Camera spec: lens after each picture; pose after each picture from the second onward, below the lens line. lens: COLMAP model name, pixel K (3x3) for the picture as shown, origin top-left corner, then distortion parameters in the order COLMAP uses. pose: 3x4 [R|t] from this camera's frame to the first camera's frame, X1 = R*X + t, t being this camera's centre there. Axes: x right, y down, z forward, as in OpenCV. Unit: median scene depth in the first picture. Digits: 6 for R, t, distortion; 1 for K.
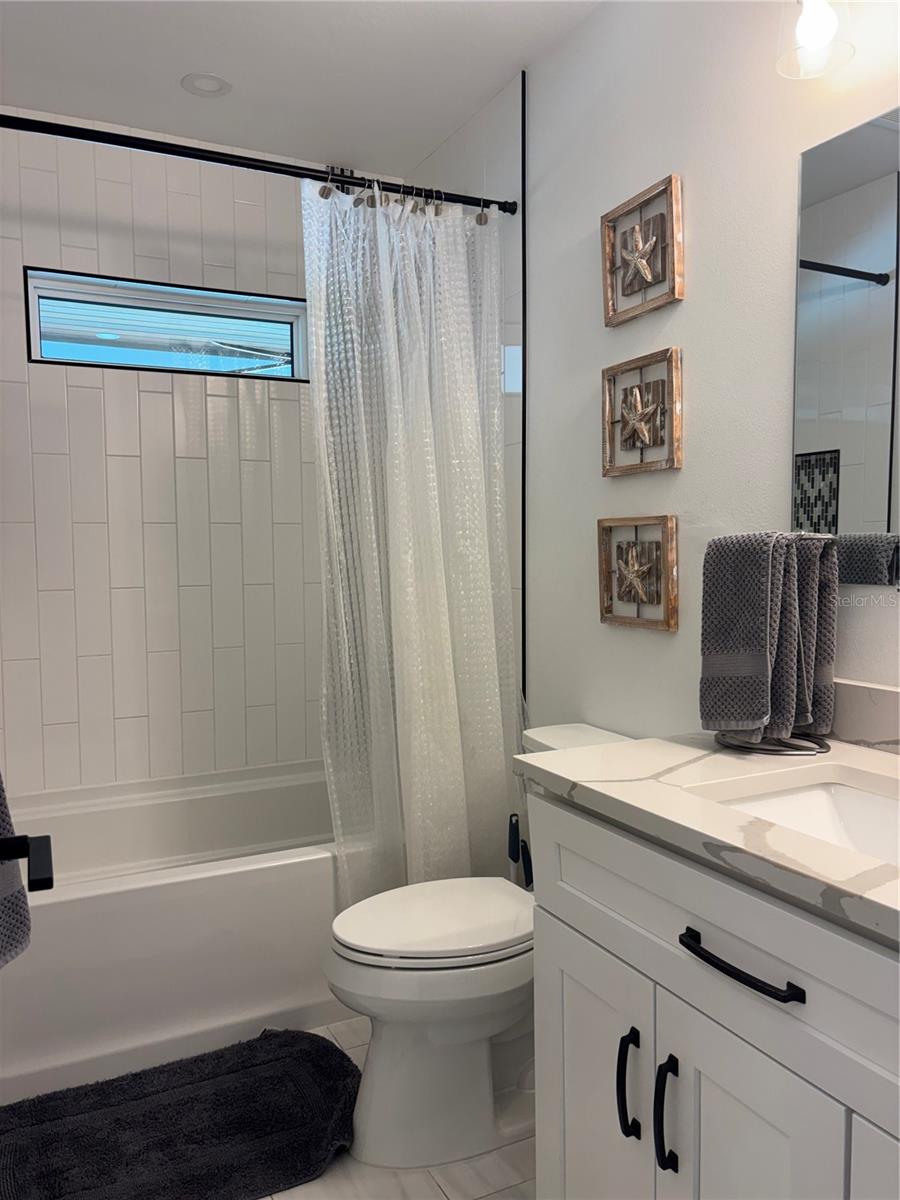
lens RADIAL K [[907.8, 0, 440.3], [0, 907.8, 610.3], [0, 0, 1]] dist [0.049944, -0.047183]
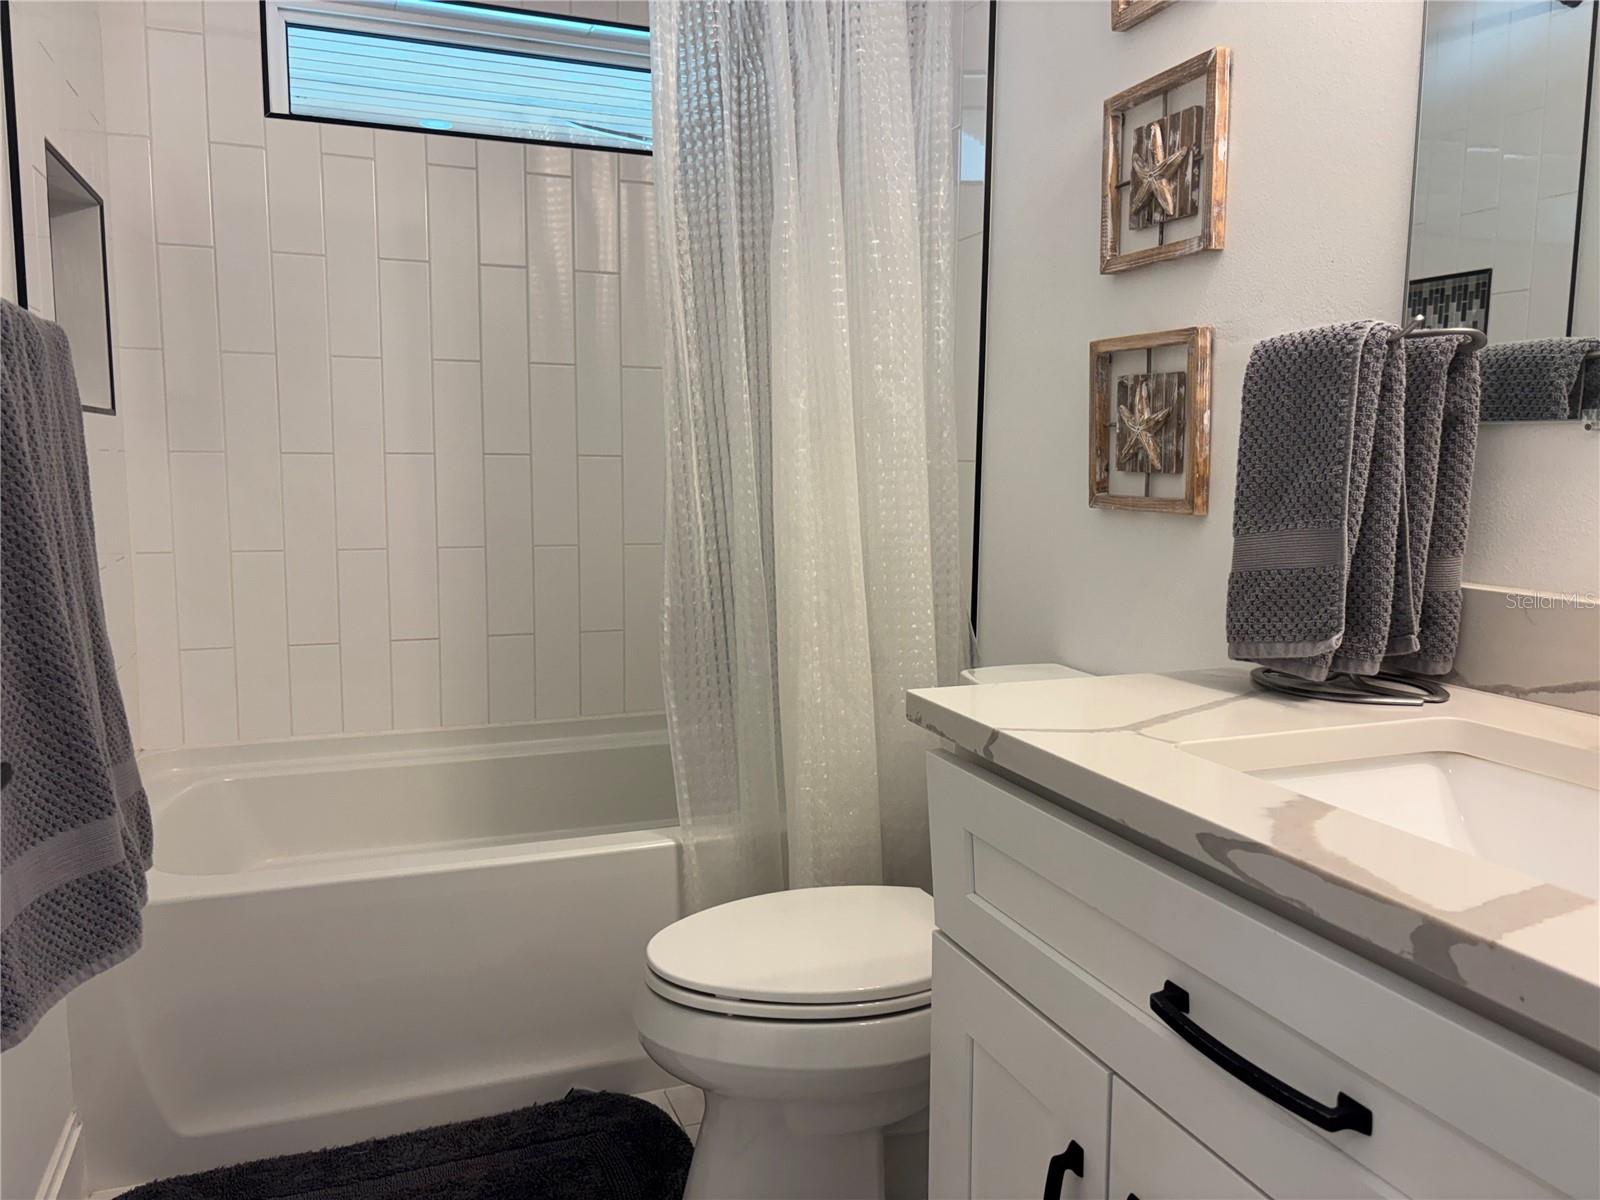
lens RADIAL K [[1210.4, 0, 810.7], [0, 1210.4, 598.8], [0, 0, 1]] dist [0.049944, -0.047183]
pose [[0.995841, 0.028947, -0.086385, 0.060372], [-0.024593, 0.998393, 0.051047, 0.042399], [0.087724, -0.048711, 0.994953, 0.133467]]
